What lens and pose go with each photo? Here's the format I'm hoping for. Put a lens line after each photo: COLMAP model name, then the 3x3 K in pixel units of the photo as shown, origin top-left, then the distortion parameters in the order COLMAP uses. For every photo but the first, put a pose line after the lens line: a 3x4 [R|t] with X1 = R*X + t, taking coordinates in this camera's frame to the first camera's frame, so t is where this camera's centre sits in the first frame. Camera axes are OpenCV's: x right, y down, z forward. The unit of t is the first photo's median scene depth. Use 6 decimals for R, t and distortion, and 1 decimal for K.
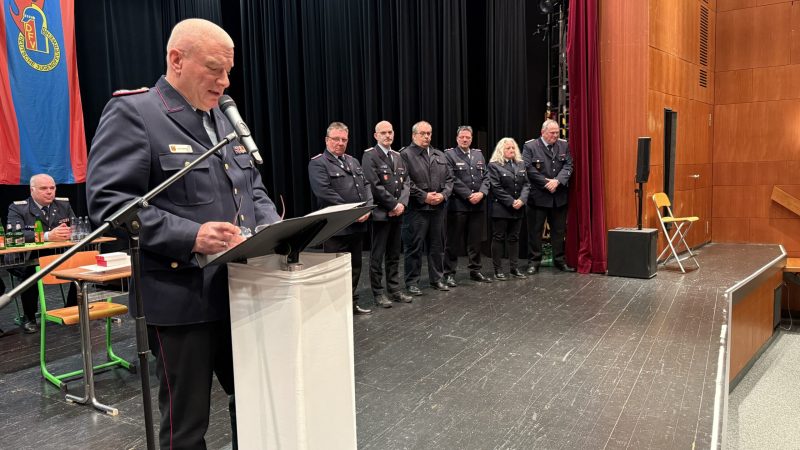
lens RADIAL K [[572.9, 0, 400.0], [0, 572.9, 225.0], [0, 0, 1]] dist [0.005497, -0.004031]
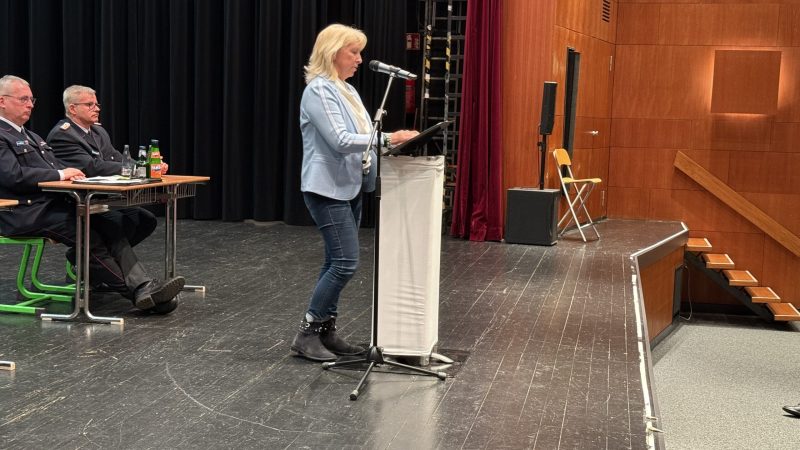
lens RADIAL K [[1110.1, 0, 401.6], [0, 1110.1, 227.7], [0, 0, 1]] dist [0.138741, -0.129559]
pose [[0.941397, 0.026260, 0.336276, -0.319832], [-0.028570, 0.999590, 0.001924, 0.064708], [-0.336087, -0.011418, 0.941762, -0.471585]]
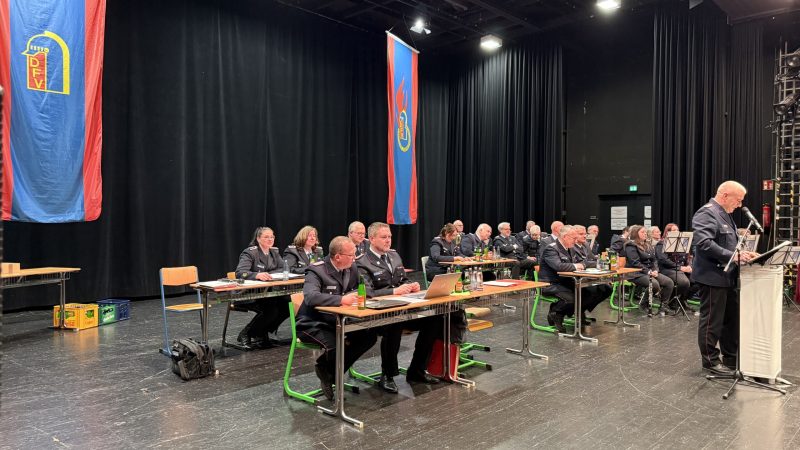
lens RADIAL K [[566.5, 0, 400.0], [0, 566.5, 225.0], [0, 0, 1]] dist [0.009386, -0.004829]
pose [[0.972275, 0.039316, -0.230510, -0.334738], [-0.056304, 0.996124, -0.067585, 0.039000], [0.226959, 0.078689, 0.970720, -0.551072]]
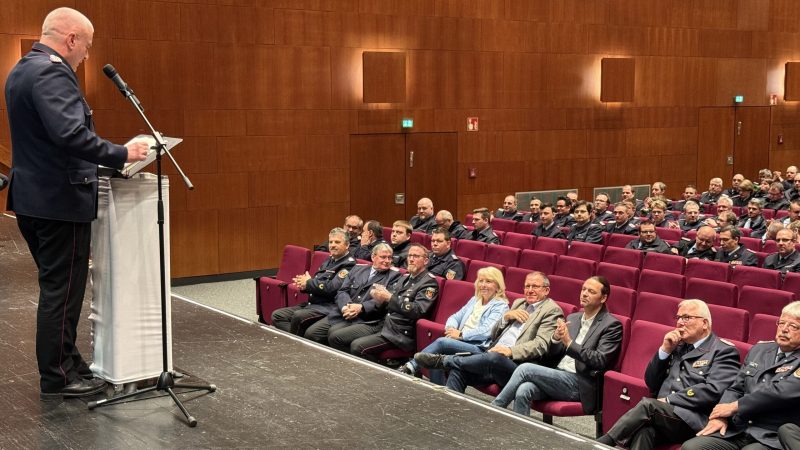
lens RADIAL K [[1110.1, 0, 401.6], [0, 1110.1, 227.7], [0, 0, 1]] dist [0.138741, -0.129559]
pose [[0.426809, -0.071220, 0.901533, -0.667410], [0.071839, 0.996414, 0.044705, 0.030170], [-0.901484, 0.045685, 0.430395, -0.233057]]
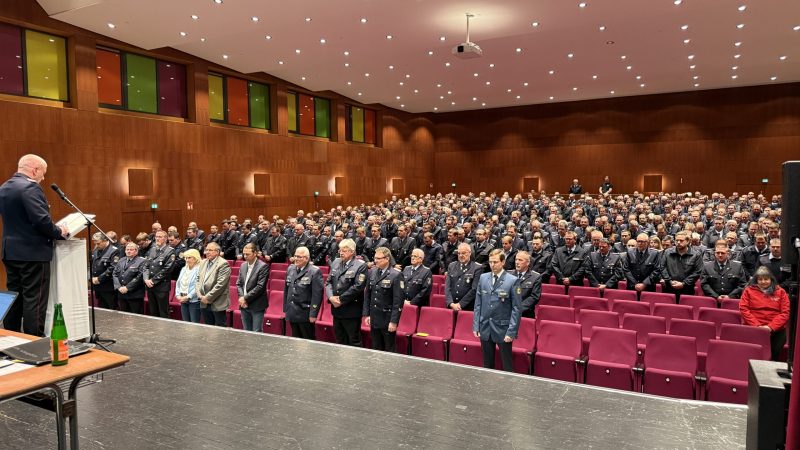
lens RADIAL K [[558.0, 0, 401.5], [0, 558.0, 227.9], [0, 0, 1]] dist [0.086552, -0.125671]
pose [[-0.020627, -0.034470, 0.999193, -0.834125], [0.097928, 0.994530, 0.036331, 0.018018], [-0.994980, 0.098598, -0.017138, -0.184582]]
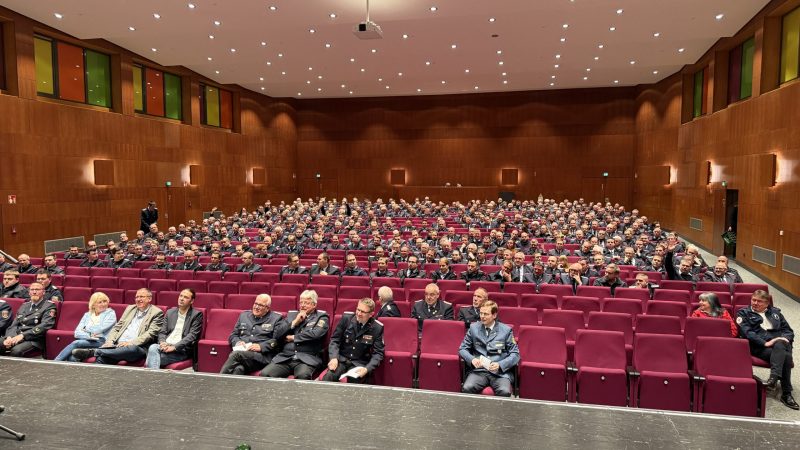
lens RADIAL K [[558.0, 0, 401.5], [0, 558.0, 227.9], [0, 0, 1]] dist [0.086552, -0.125671]
pose [[-0.307003, -0.047393, 0.950528, -0.644351], [0.096765, 0.992029, 0.080715, -0.007884], [-0.946776, 0.116758, -0.299970, 0.004982]]
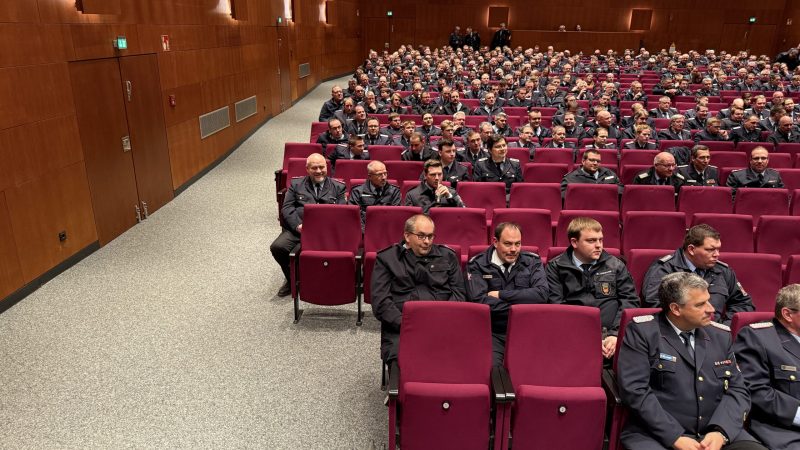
lens RADIAL K [[566.5, 0, 400.0], [0, 566.5, 225.0], [0, 0, 1]] dist [0.009386, -0.004829]
pose [[-0.467343, -0.270304, 0.841740, 0.461065], [0.076970, 0.936057, 0.343326, -0.094033], [-0.880719, 0.225240, -0.416655, 0.849482]]
